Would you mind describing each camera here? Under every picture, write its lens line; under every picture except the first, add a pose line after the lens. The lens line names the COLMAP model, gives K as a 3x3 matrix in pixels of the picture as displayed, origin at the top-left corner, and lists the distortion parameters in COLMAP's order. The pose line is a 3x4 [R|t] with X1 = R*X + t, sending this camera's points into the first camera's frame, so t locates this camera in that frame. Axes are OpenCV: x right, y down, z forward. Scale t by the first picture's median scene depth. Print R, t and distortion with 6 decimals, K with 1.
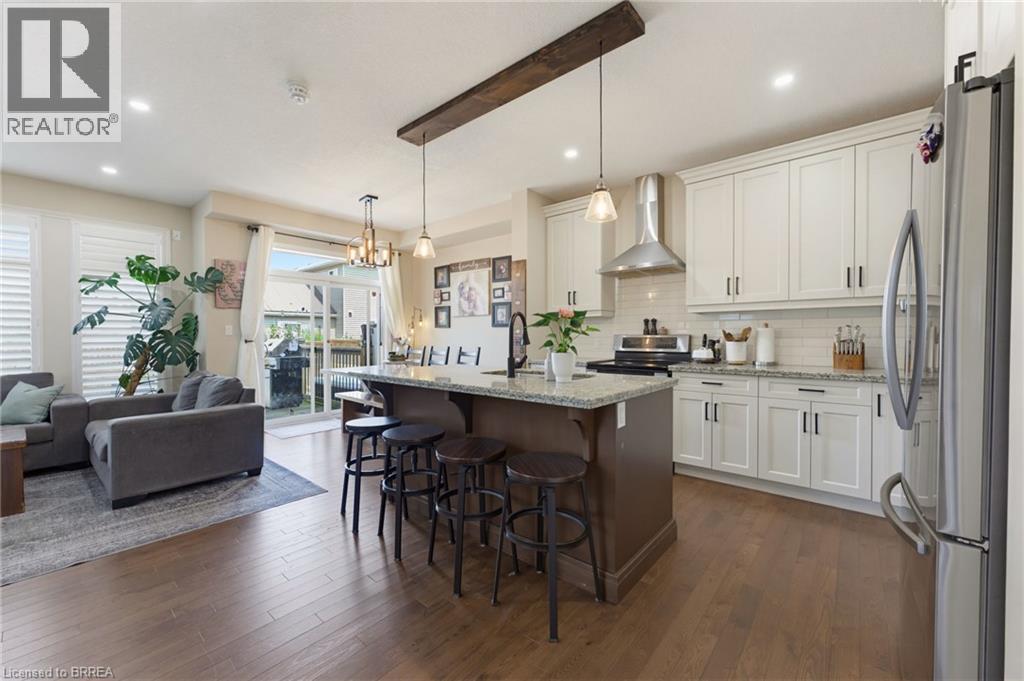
lens RADIAL K [[404.8, 0, 510.0], [0, 404.8, 341.4], [0, 0, 1]] dist [0.000072, -0.000210]
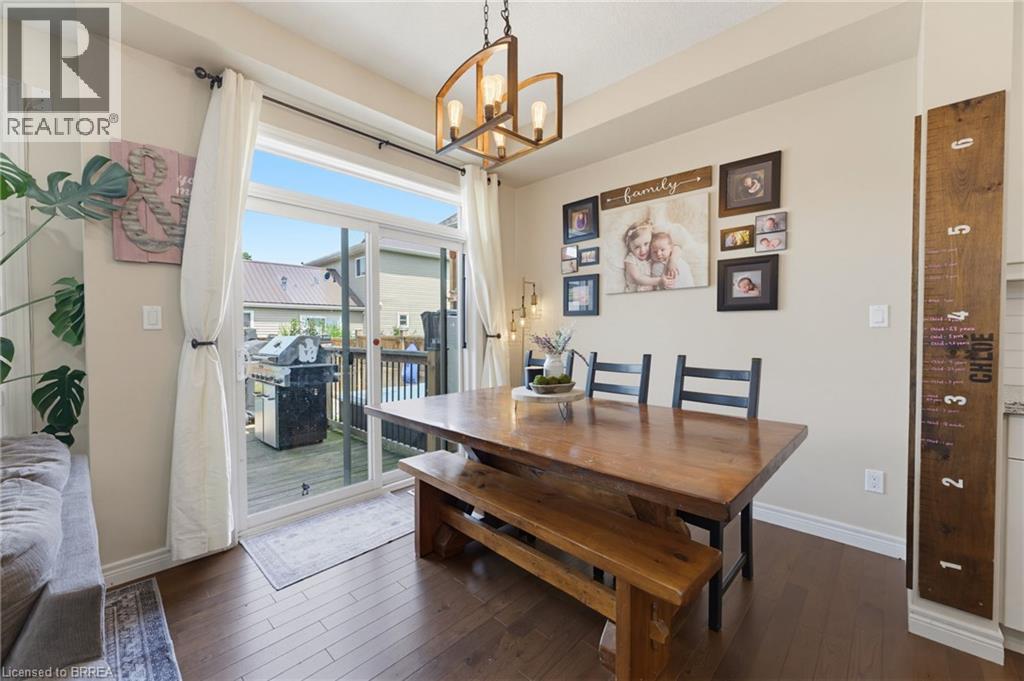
lens RADIAL K [[386.0, 0, 509.3], [0, 386.0, 339.1], [0, 0, 1]] dist [-0.002042, -0.000277]
pose [[0.999440, -0.001756, -0.033411, -0.275794], [0.001955, 0.999980, 0.005938, -0.005979], [0.033400, -0.006000, 0.999424, 0.541044]]
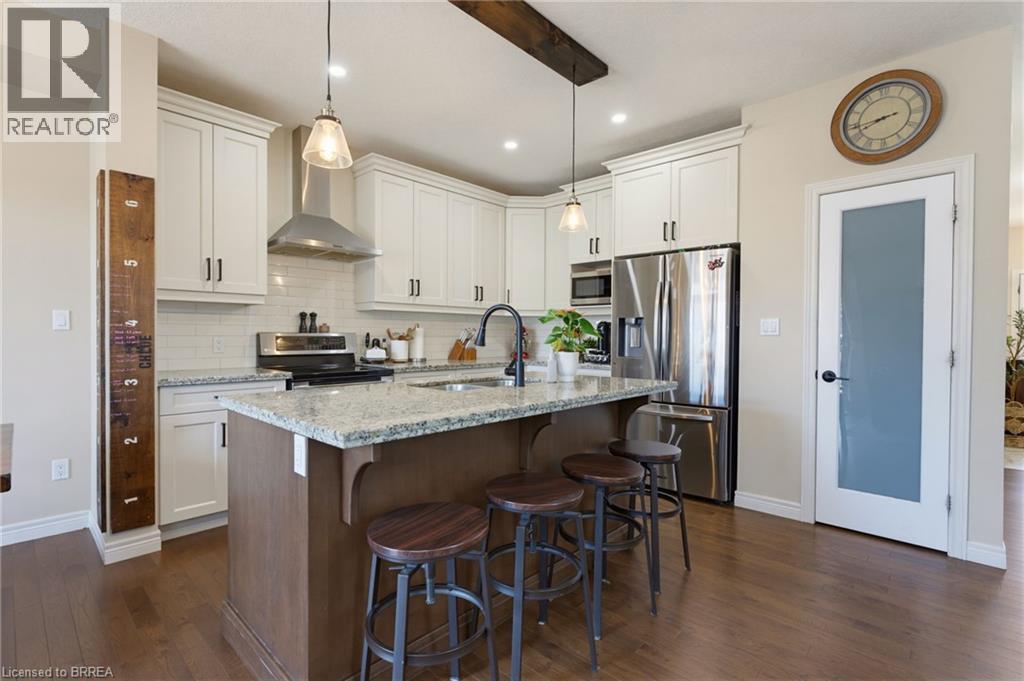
lens RADIAL K [[479.5, 0, 509.7], [0, 479.5, 343.0], [0, 0, 1]] dist [0.000940, 0.000377]
pose [[0.059225, -0.009529, 0.998199, -0.419702], [0.009171, 0.999917, 0.009002, -0.001250], [-0.998203, 0.008621, 0.059308, 0.421640]]
